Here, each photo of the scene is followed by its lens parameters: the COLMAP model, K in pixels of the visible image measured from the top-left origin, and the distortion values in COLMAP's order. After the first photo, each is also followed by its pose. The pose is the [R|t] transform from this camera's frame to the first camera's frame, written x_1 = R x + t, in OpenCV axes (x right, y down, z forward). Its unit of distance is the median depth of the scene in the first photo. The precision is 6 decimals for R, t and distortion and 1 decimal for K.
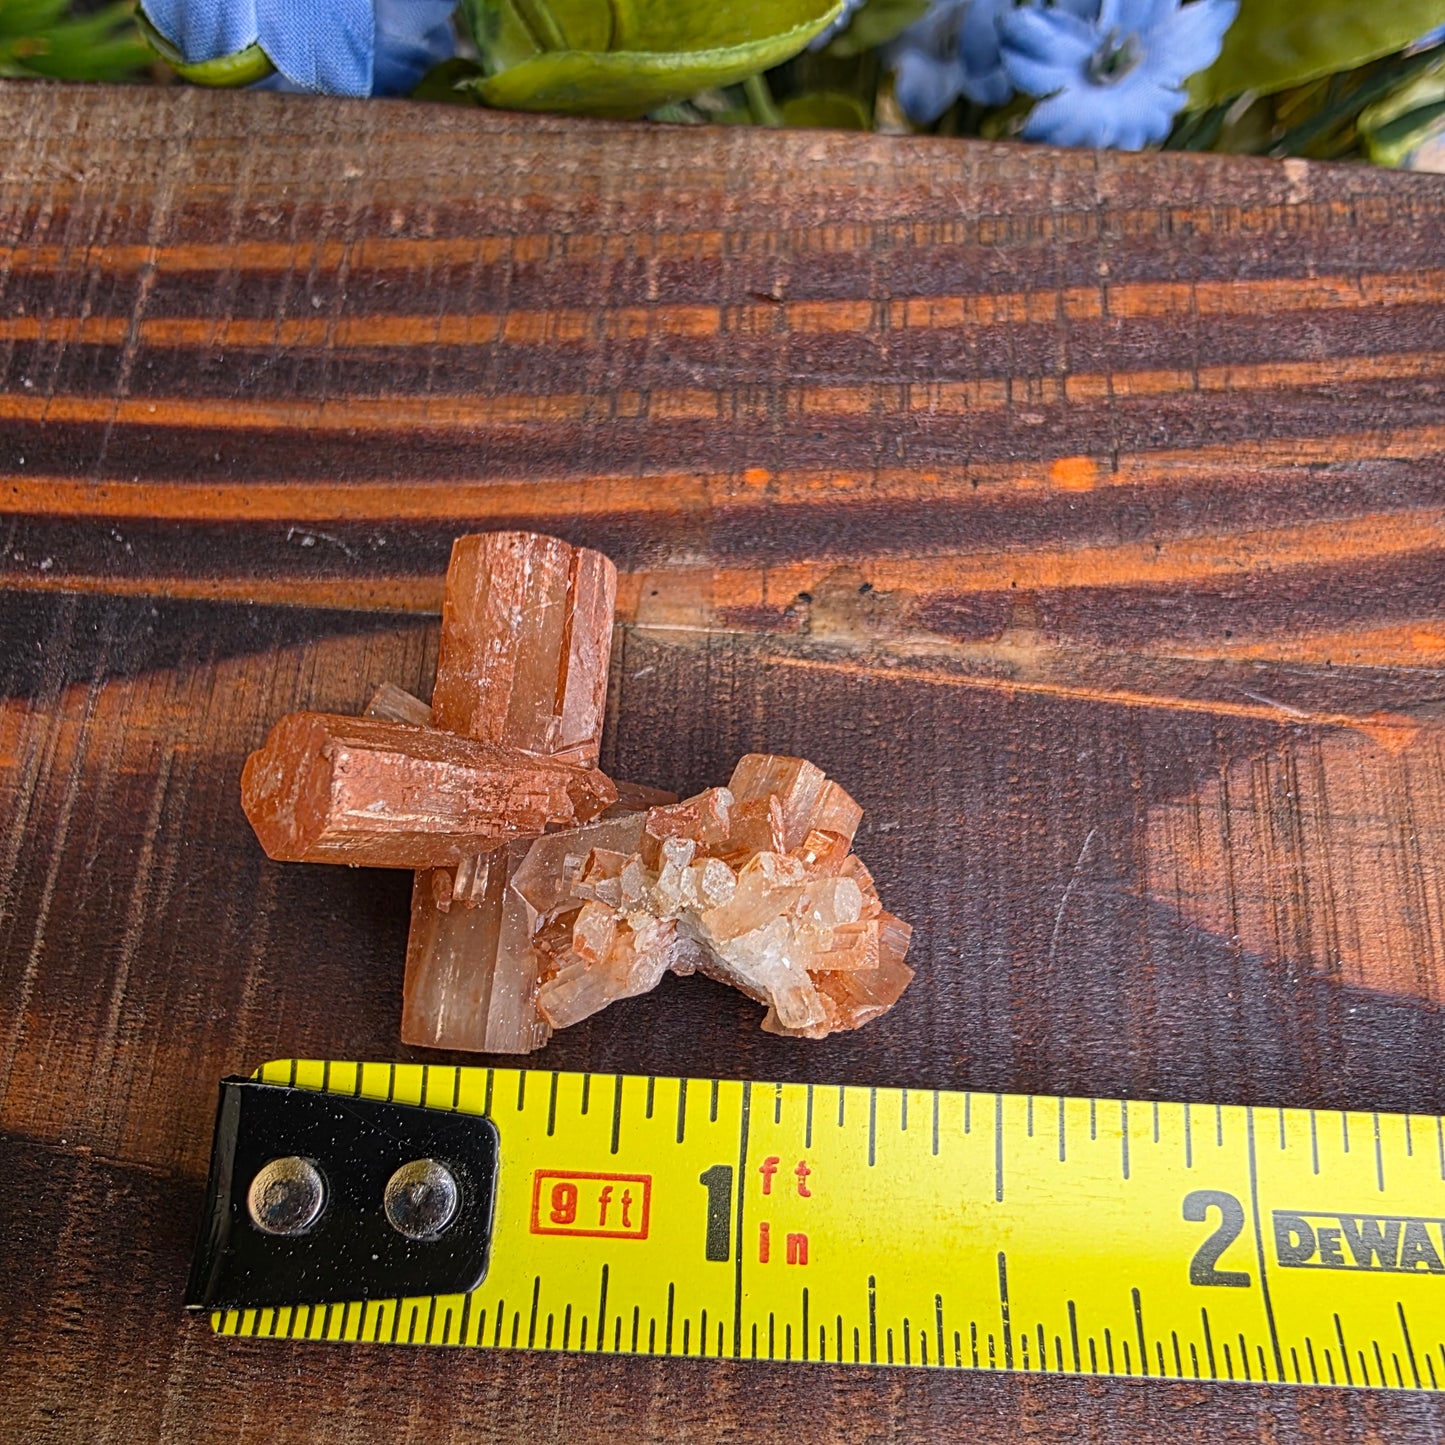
lens RADIAL K [[1352.2, 0, 727.3], [0, 1352.2, 723.8], [0, 0, 1]] dist [0.007059, 0.000000]
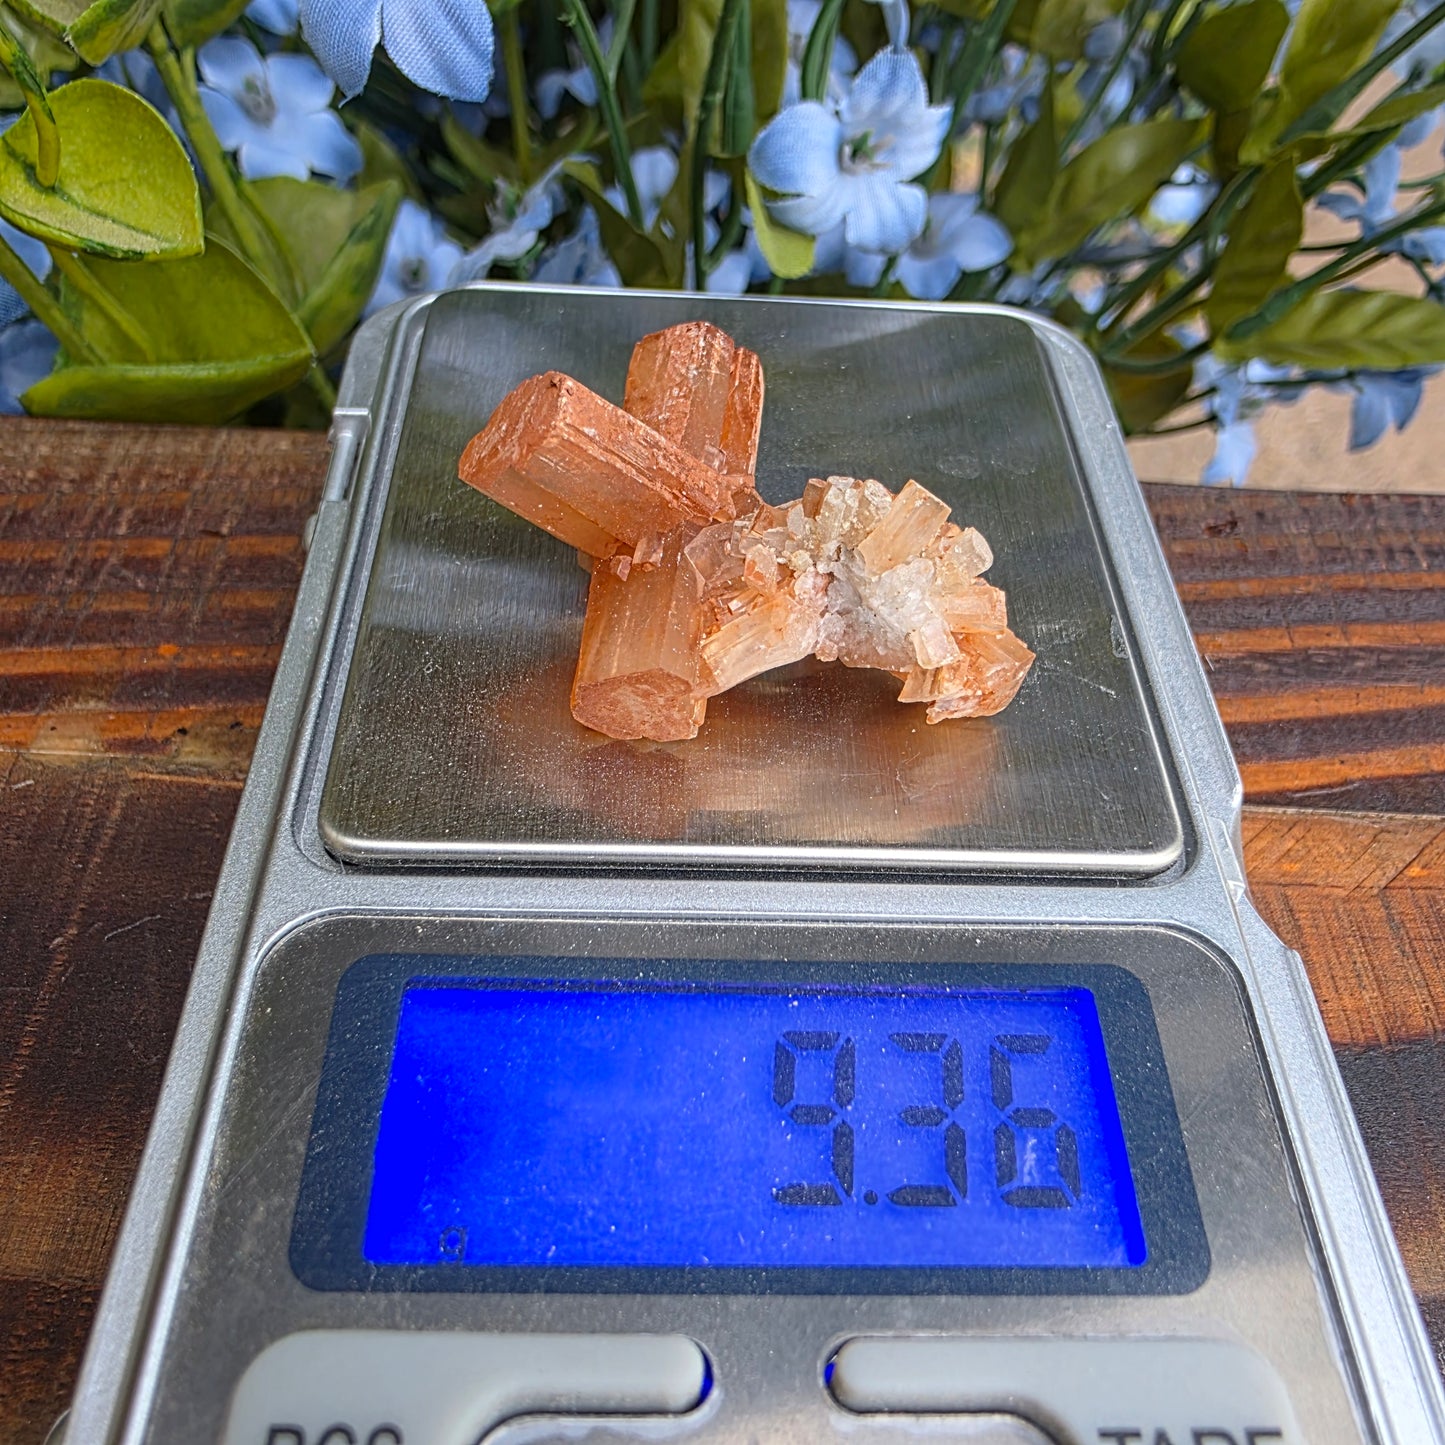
lens RADIAL K [[1352.2, 0, 756.2], [0, 1352.2, 740.2], [0, 0, 1]] dist [0.007059, 0.000000]
pose [[0.998900, 0.032489, 0.033818, -0.130628], [-0.018916, 0.939010, -0.343368, 0.655239], [-0.042911, 0.342351, 0.938592, -0.030361]]
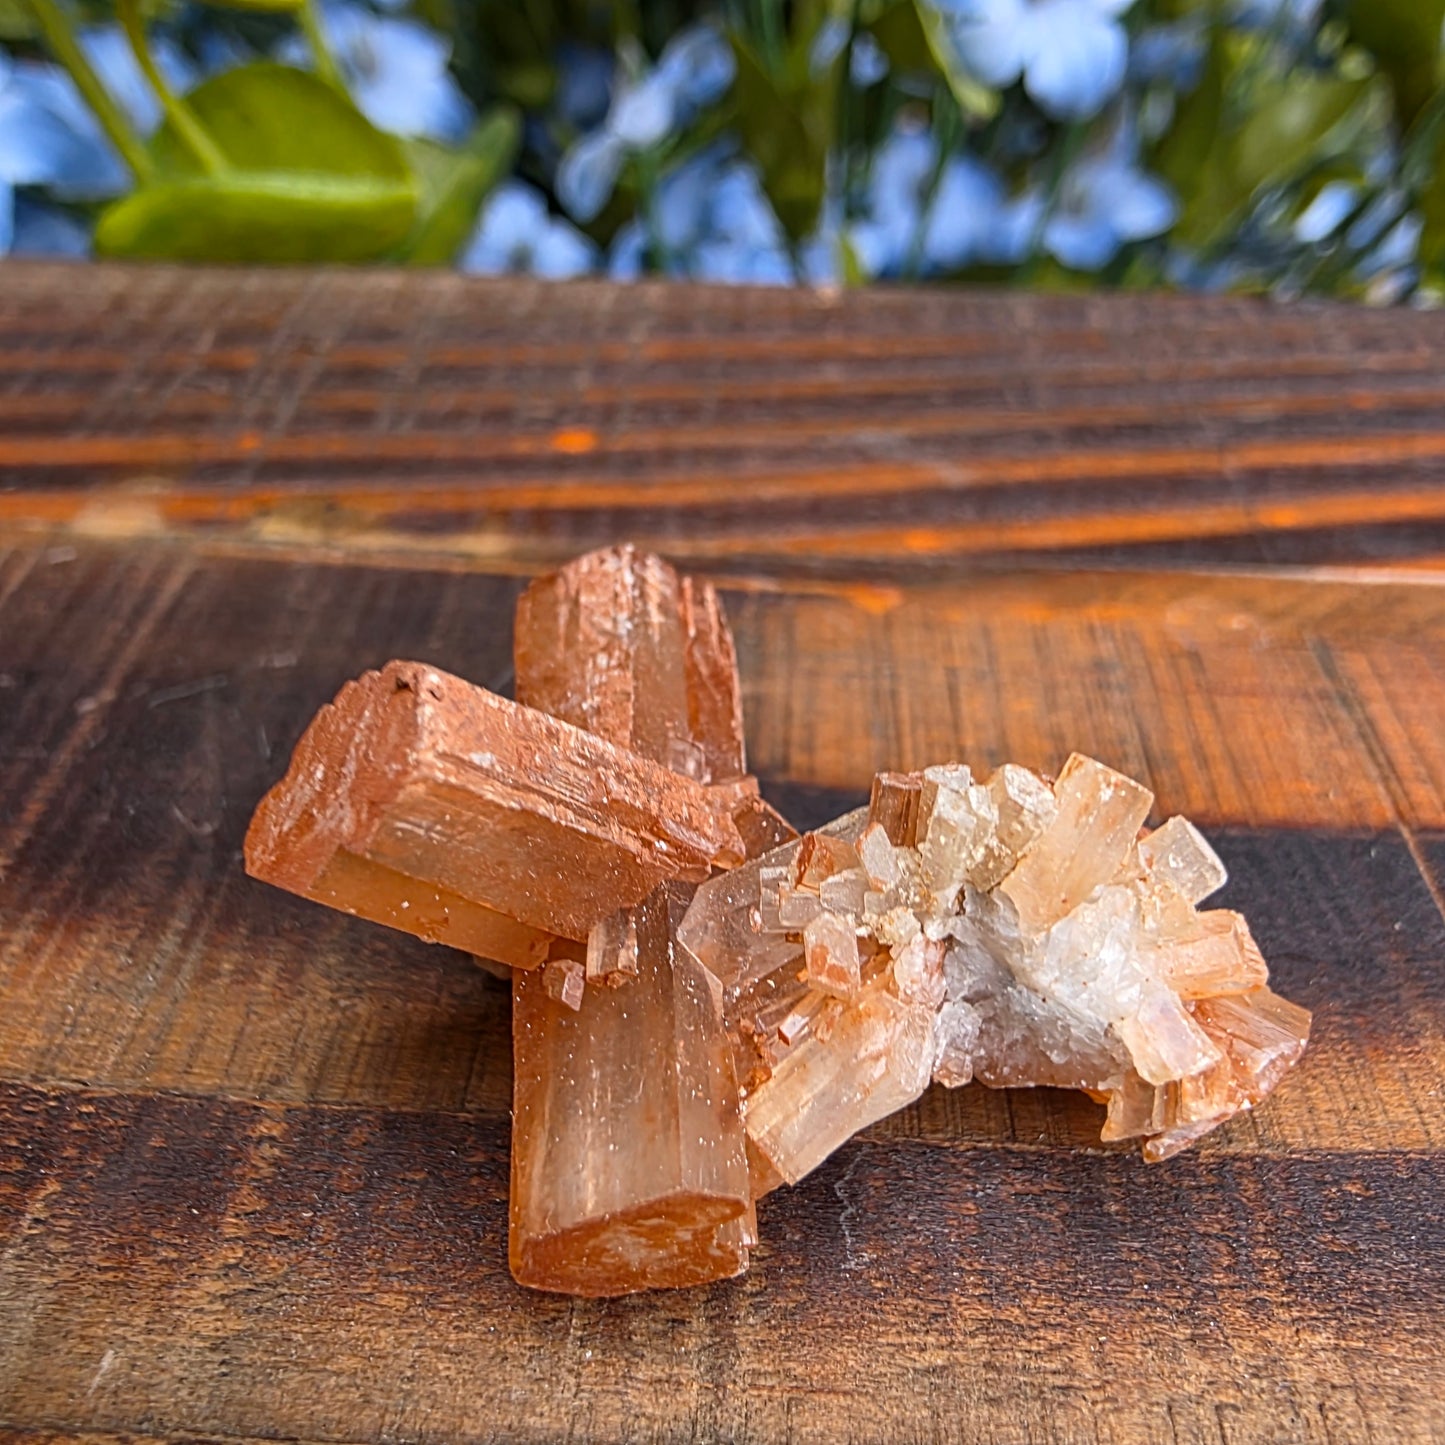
lens RADIAL K [[1352.2, 0, 727.2], [0, 1352.2, 720.3], [0, 0, 1]] dist [0.007059, 0.000000]
pose [[0.984673, -0.115060, 0.131076, -0.205593], [0.165854, 0.850239, -0.499585, 0.348158], [-0.053964, 0.513668, 0.856291, 0.394646]]
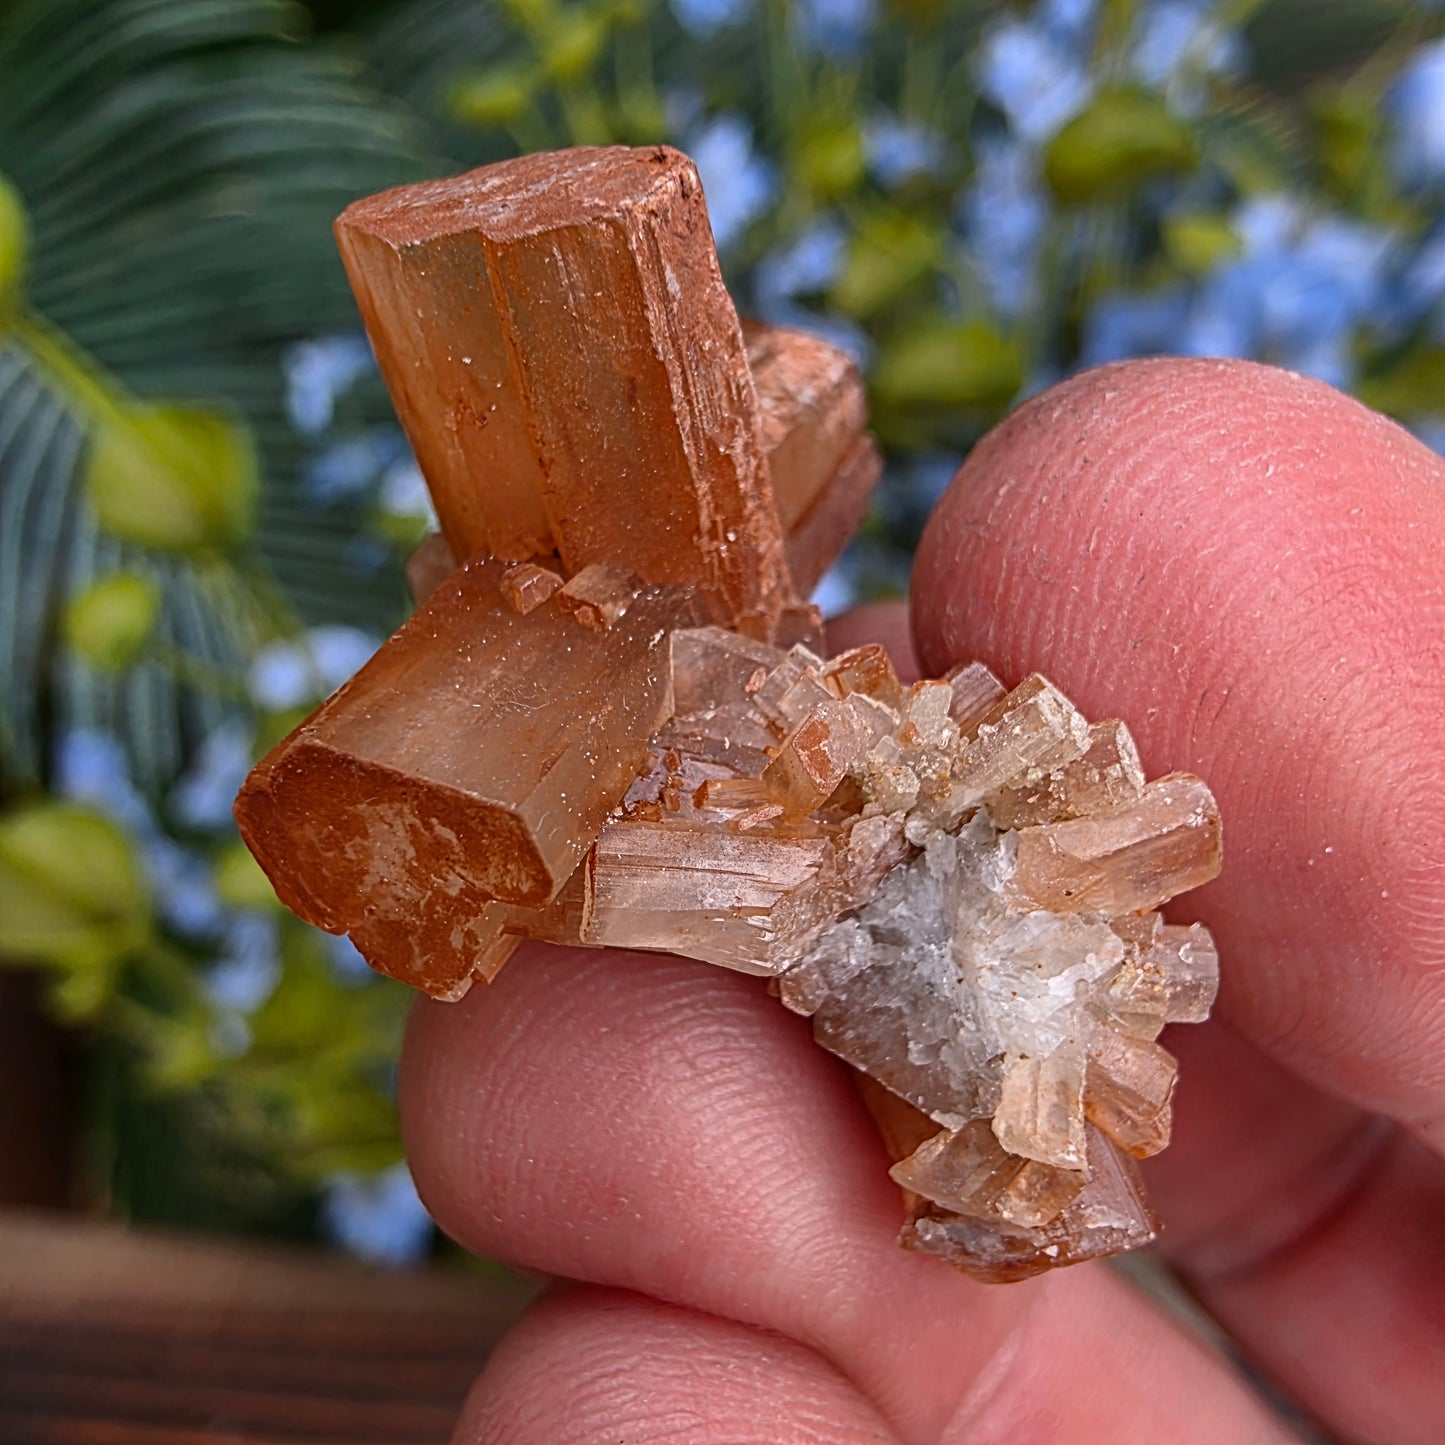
lens RADIAL K [[1352.2, 0, 709.0], [0, 1352.2, 728.5], [0, 0, 1]] dist [0.007059, 0.000000]
pose [[0.790838, 0.587525, 0.171432, -0.213561], [-0.378668, 0.689770, -0.617112, 0.454790], [-0.480818, 0.423120, 0.767974, 0.596785]]
